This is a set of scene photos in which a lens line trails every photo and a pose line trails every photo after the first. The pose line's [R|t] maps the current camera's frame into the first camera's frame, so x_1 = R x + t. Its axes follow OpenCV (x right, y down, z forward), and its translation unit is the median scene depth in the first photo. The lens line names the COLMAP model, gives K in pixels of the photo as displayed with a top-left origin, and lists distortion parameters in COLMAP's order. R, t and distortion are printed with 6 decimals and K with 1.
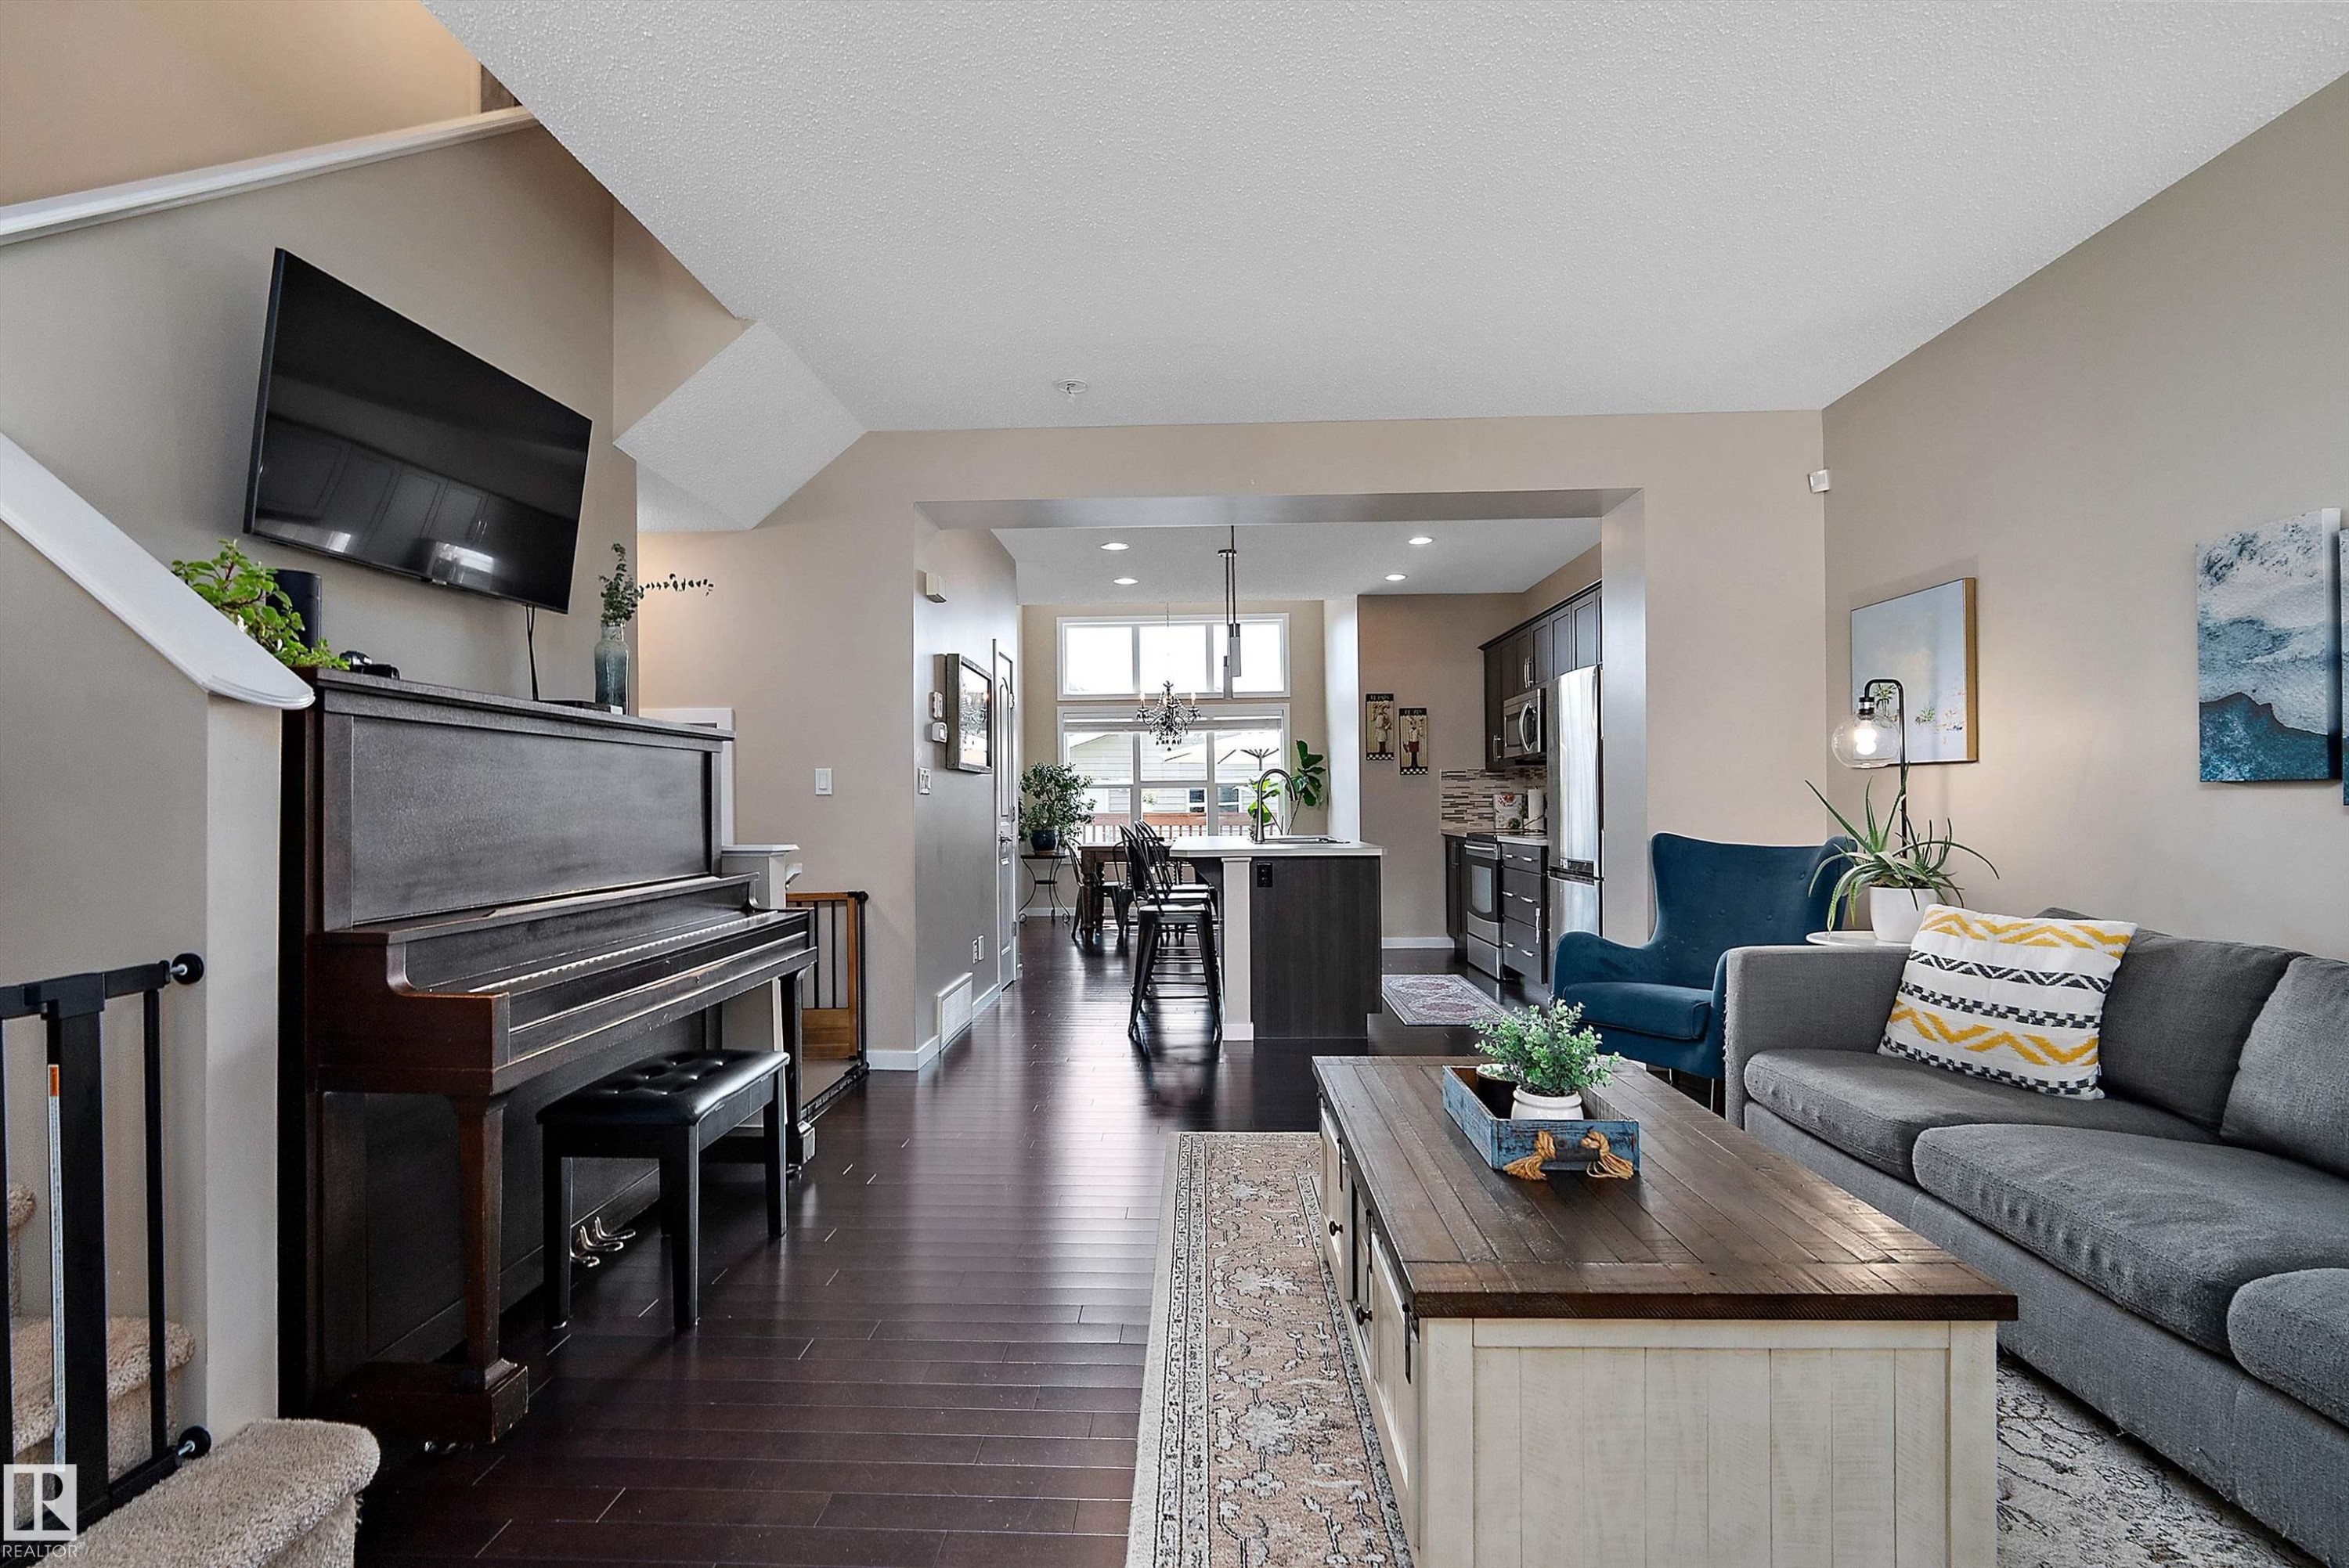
lens RADIAL K [[1055.4, 0, 1166.3], [0, 1055.4, 804.0], [0, 0, 1]] dist [-0.016720, 0.004741]
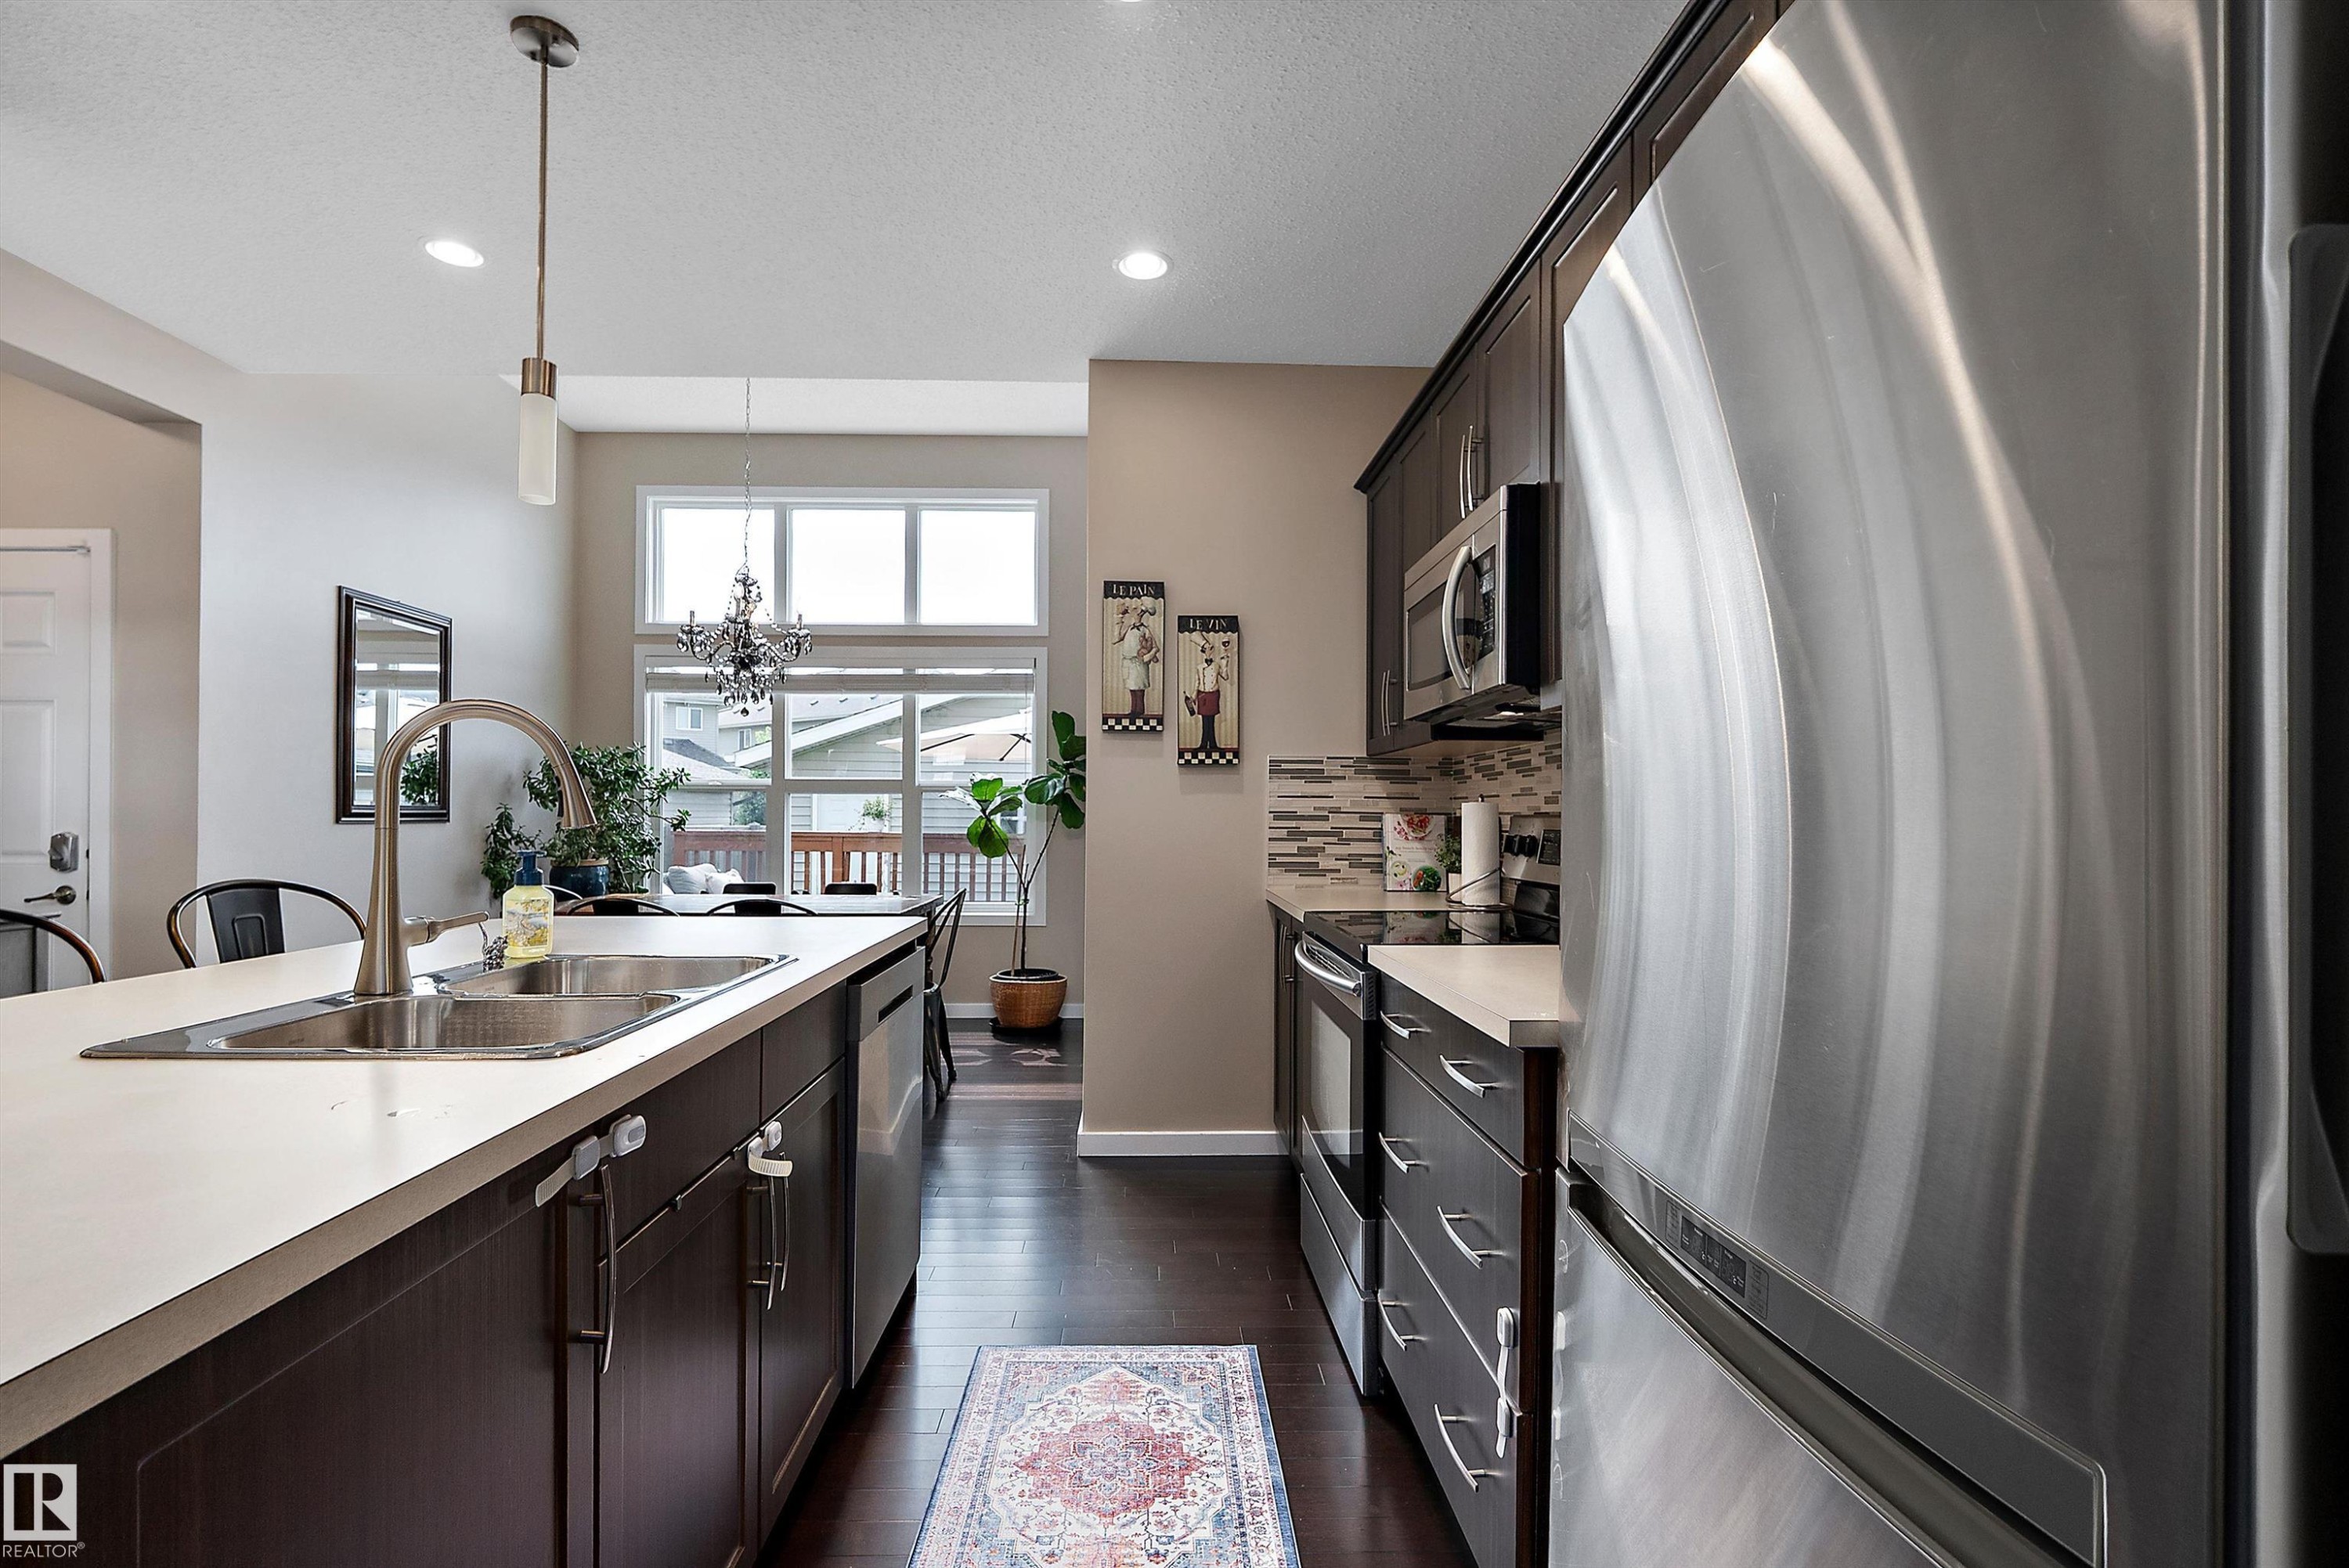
lens RADIAL K [[1055.4, 0, 1174.8], [0, 1055.4, 819.8], [0, 0, 1]] dist [-0.016720, 0.004741]
pose [[0.997071, 0.015747, 0.074846, 0.305169], [-0.015901, 0.999872, 0.001471, -0.009151], [-0.074814, -0.002657, 0.997194, 0.904272]]
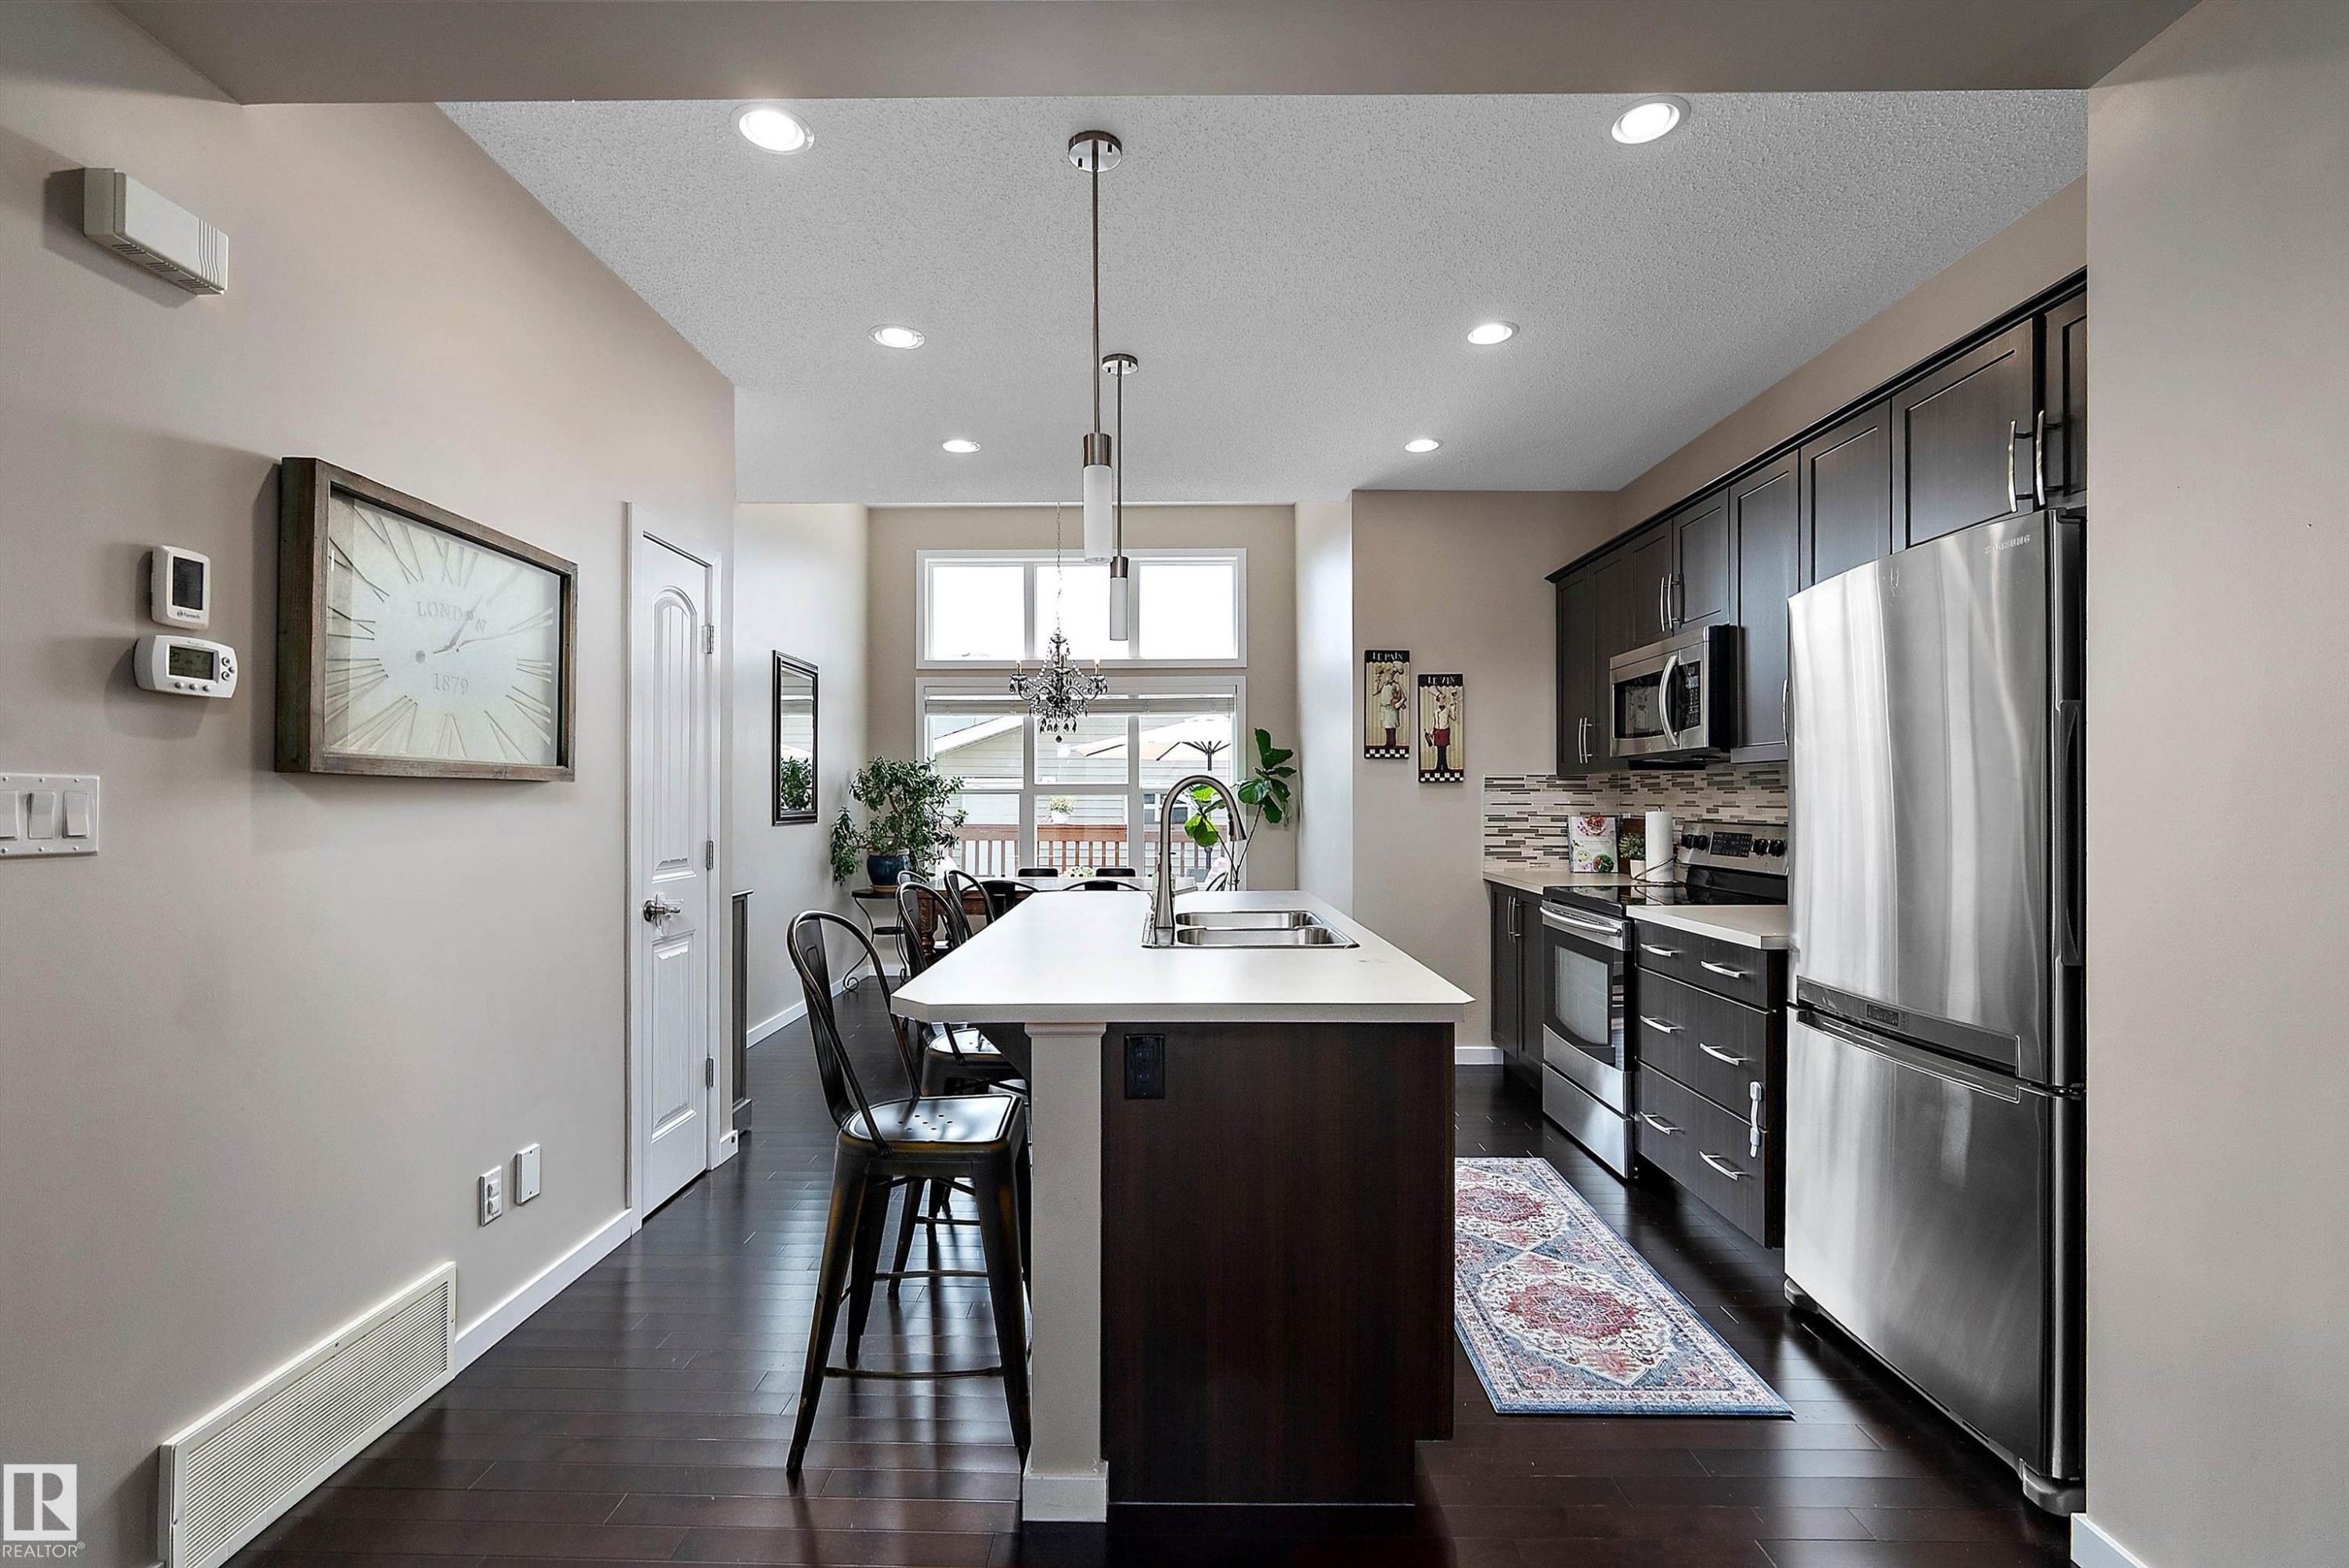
lens RADIAL K [[1055.4, 0, 1161.9], [0, 1055.4, 794.7], [0, 0, 1]] dist [-0.016720, 0.004741]
pose [[0.999555, 0.009886, 0.028160, 0.088799], [-0.009759, 0.999942, -0.004663, -0.026689], [-0.028205, 0.004387, 0.999593, 0.633401]]
